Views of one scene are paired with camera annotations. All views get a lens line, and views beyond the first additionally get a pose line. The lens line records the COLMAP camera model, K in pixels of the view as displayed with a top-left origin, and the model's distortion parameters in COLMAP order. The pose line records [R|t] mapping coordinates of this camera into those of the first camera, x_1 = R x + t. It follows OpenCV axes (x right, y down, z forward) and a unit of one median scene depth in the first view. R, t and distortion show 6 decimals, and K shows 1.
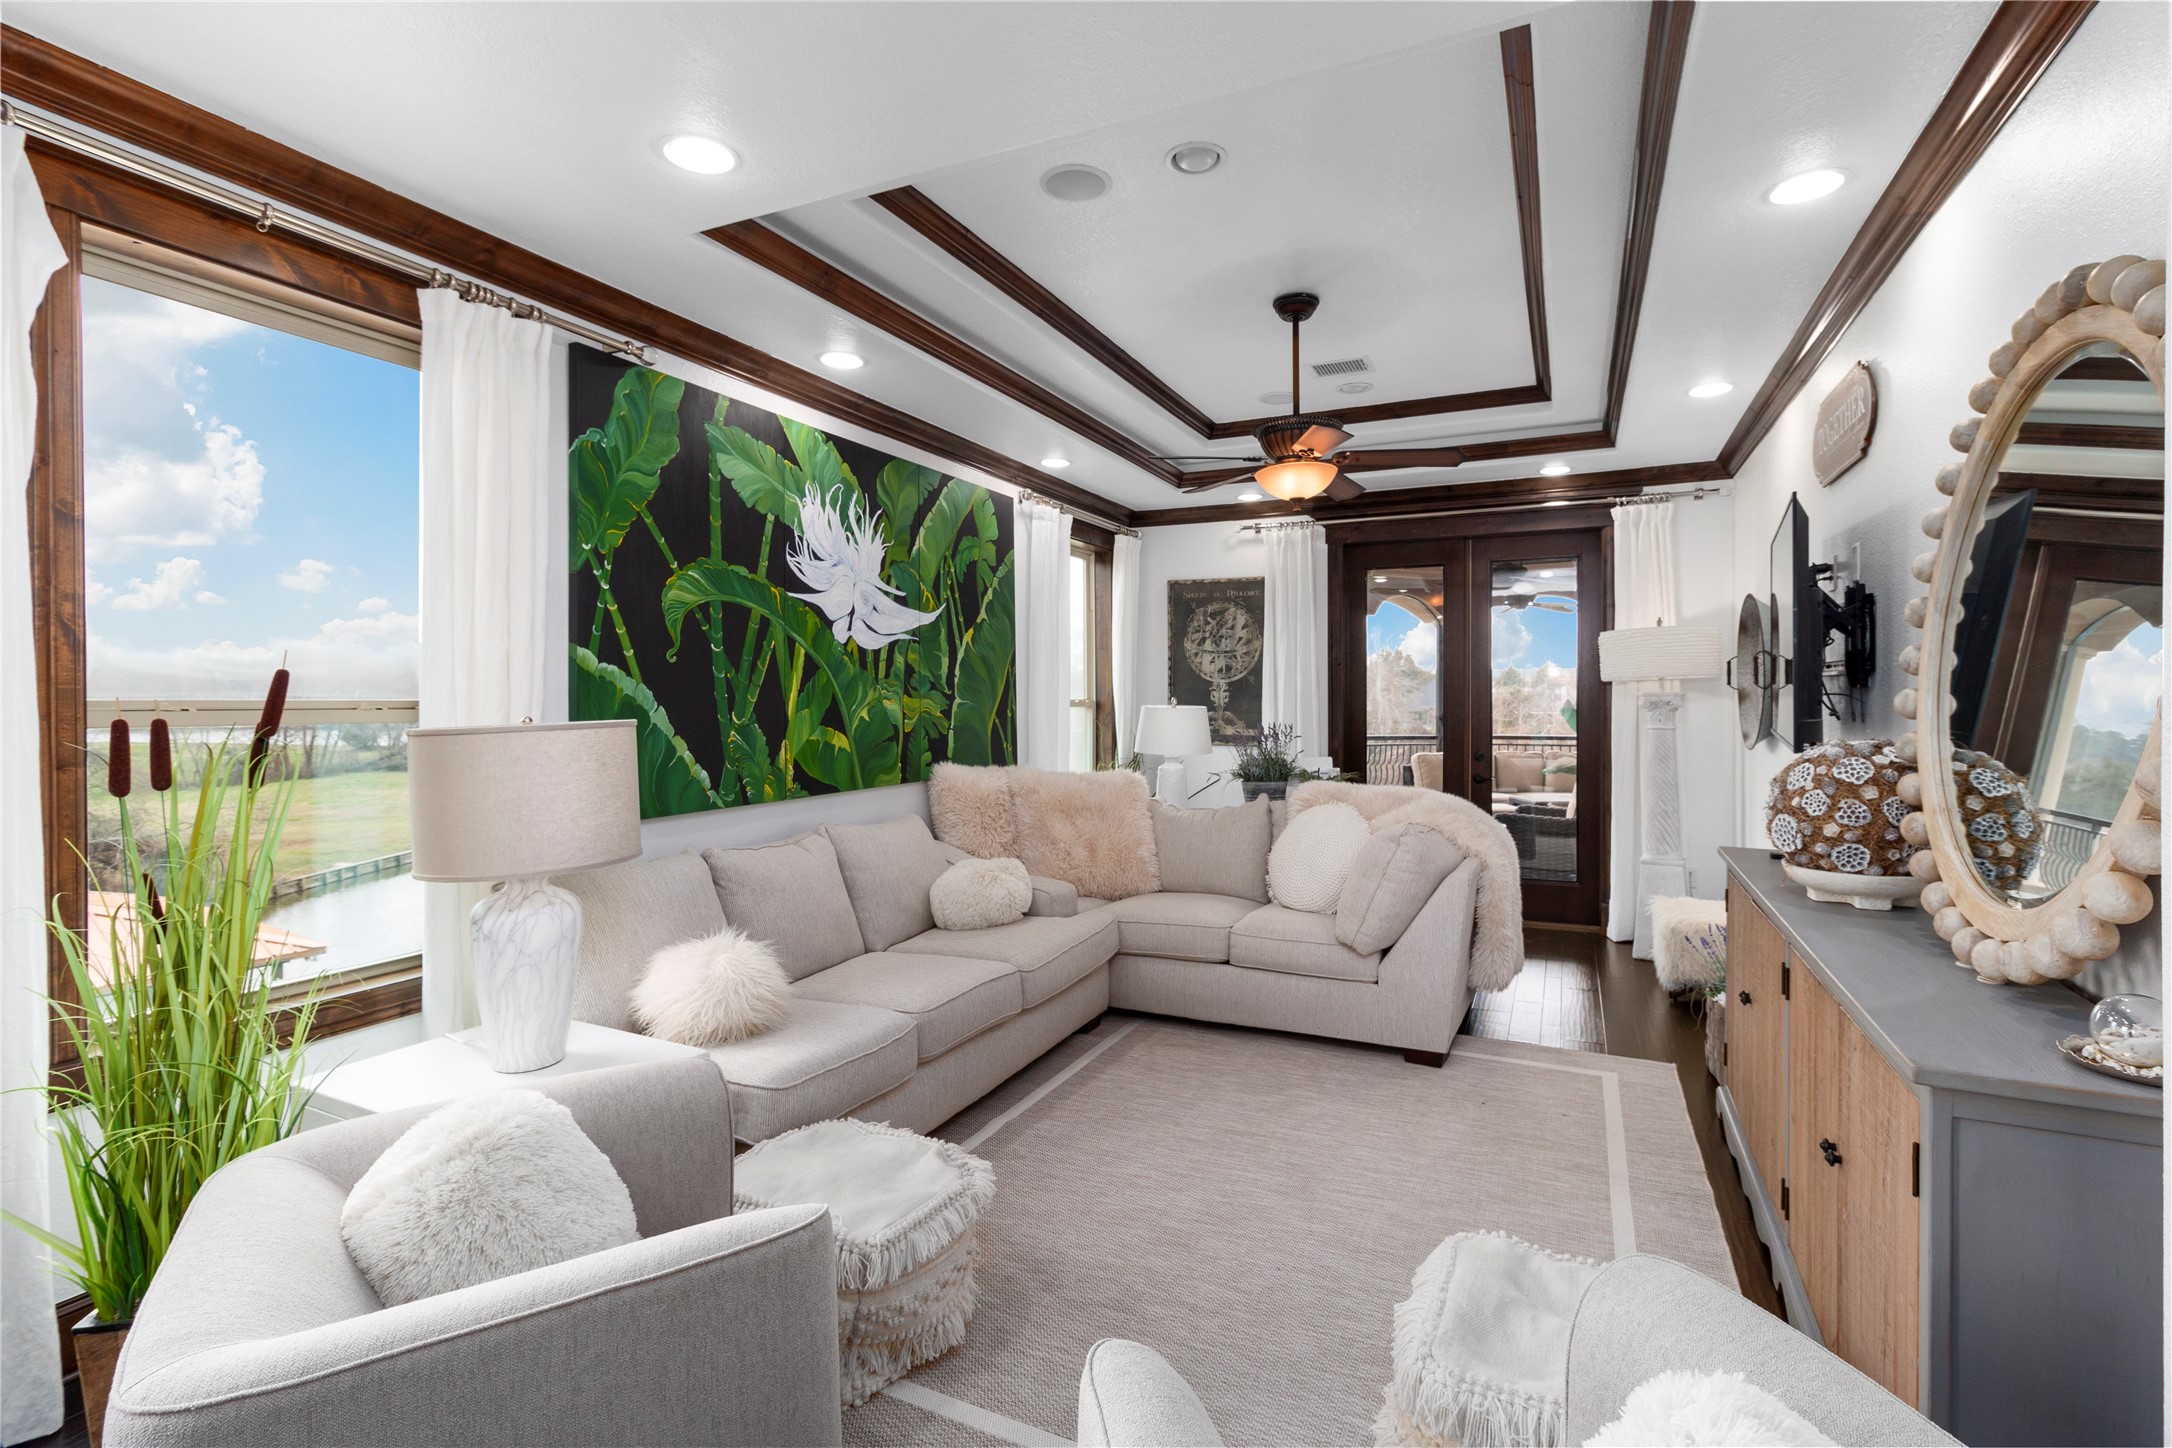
lens RADIAL K [[992.3, 0, 1126.9], [0, 992.3, 708.8], [0, 0, 1]] dist [0.005940, 0.000495]
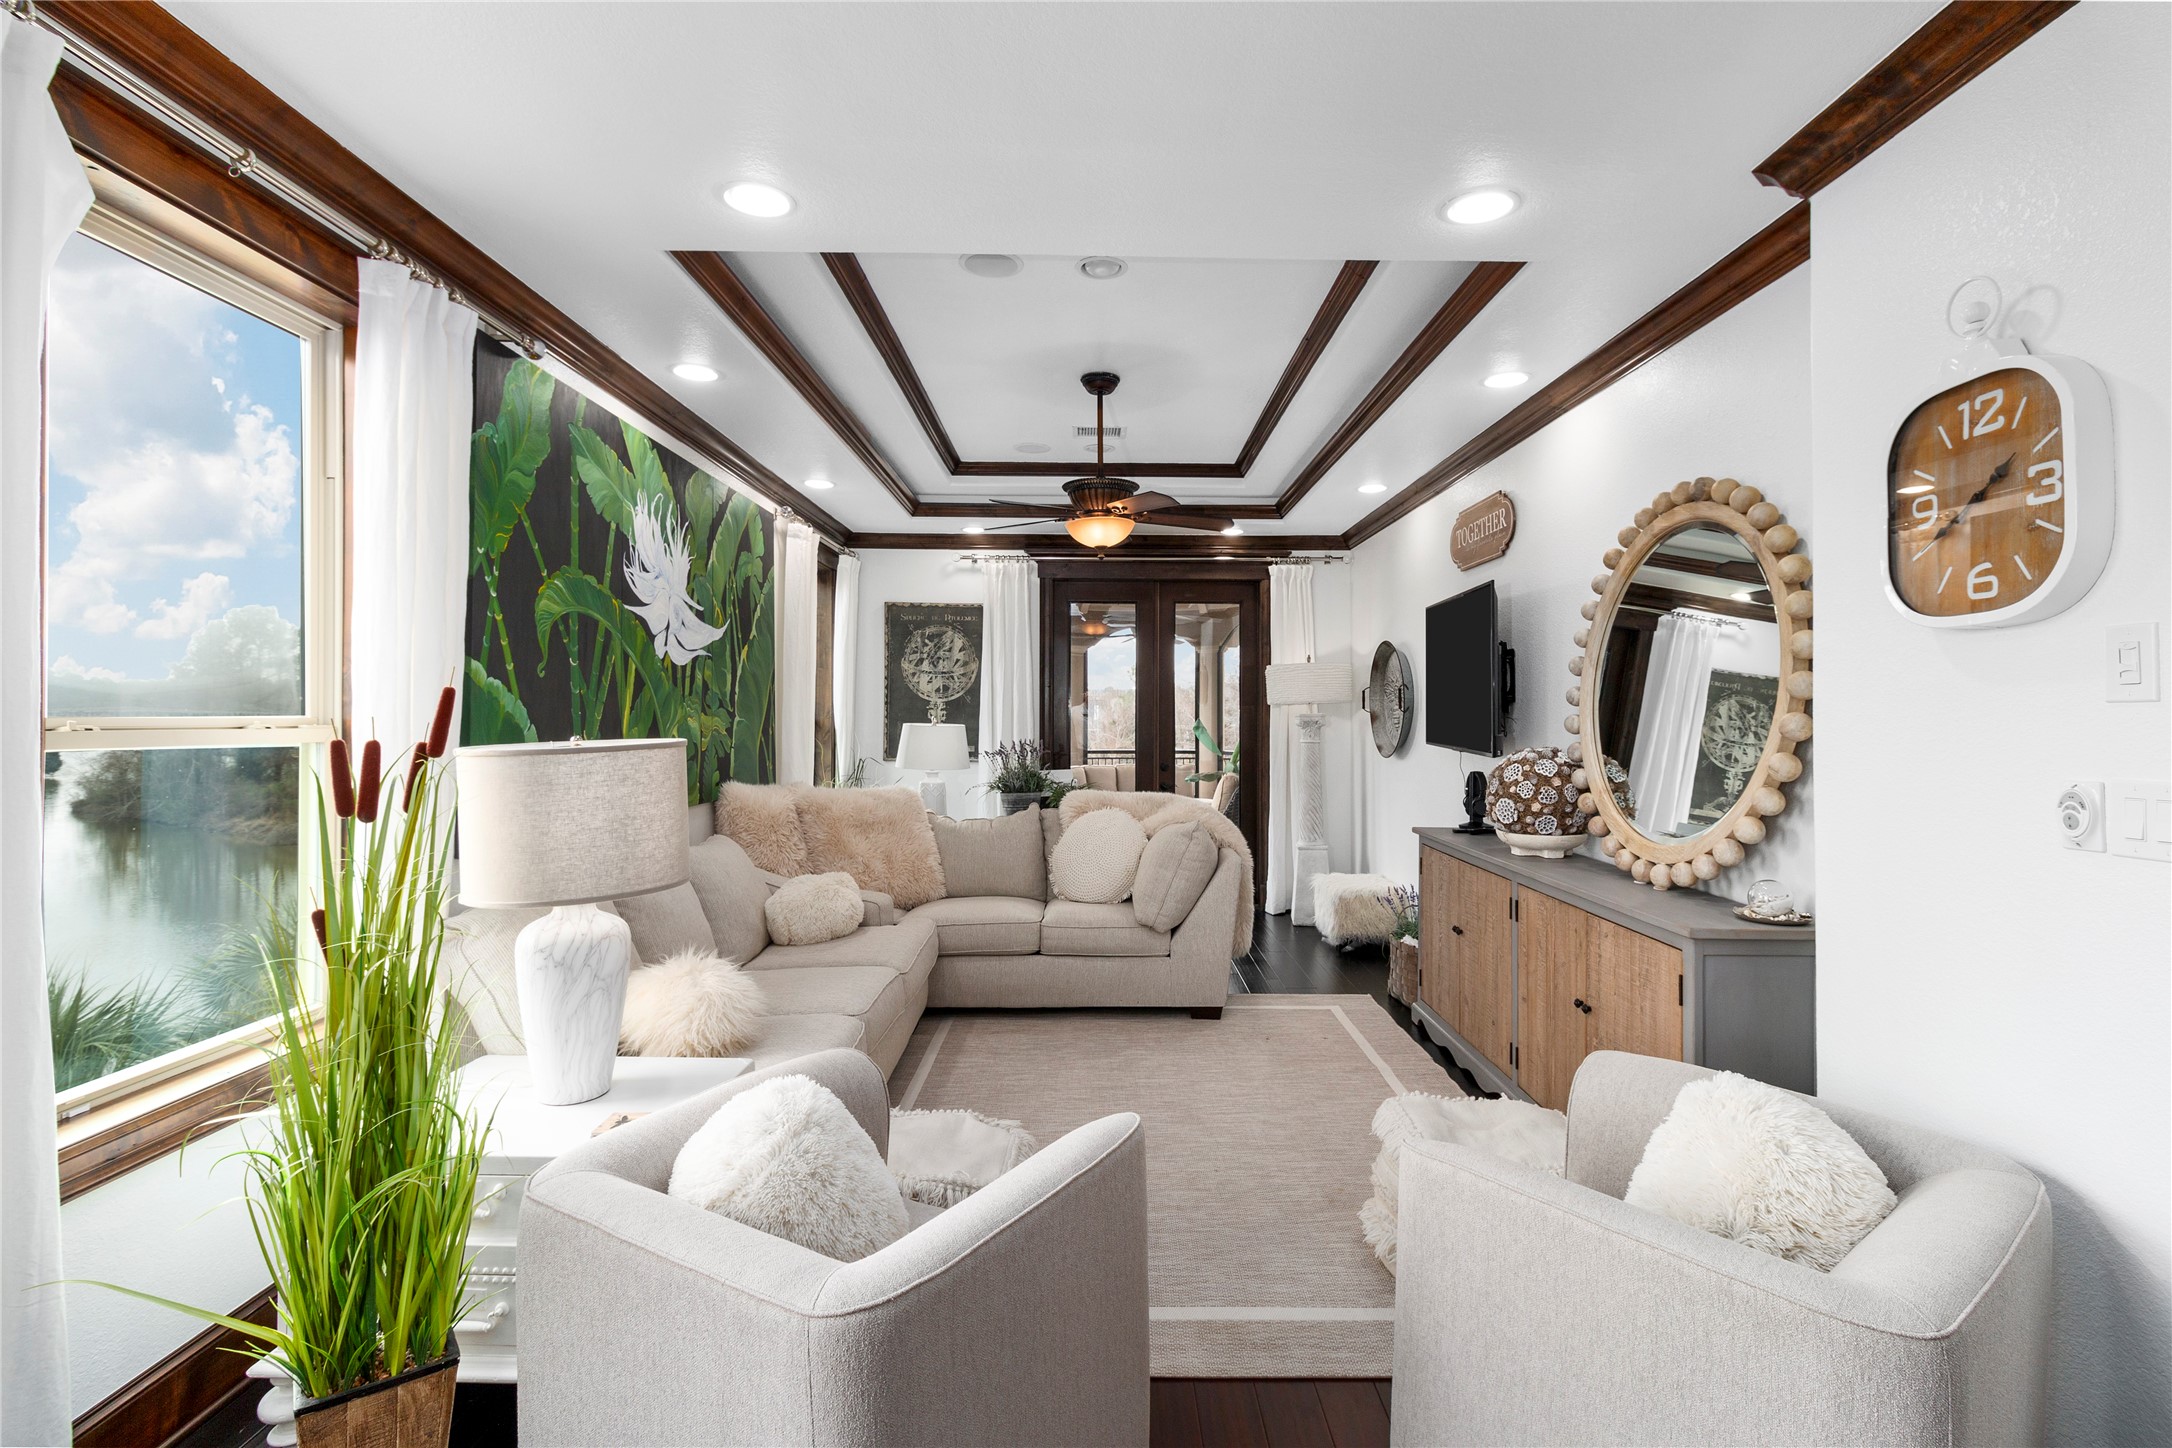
lens RADIAL K [[992.3, 0, 1117.0], [0, 992.3, 707.5], [0, 0, 1]] dist [0.005940, 0.000495]
pose [[0.904315, 0.008572, 0.426780, -0.292669], [-0.000656, 0.999825, -0.018693, -0.001055], [-0.426866, 0.016624, 0.904162, -0.056462]]
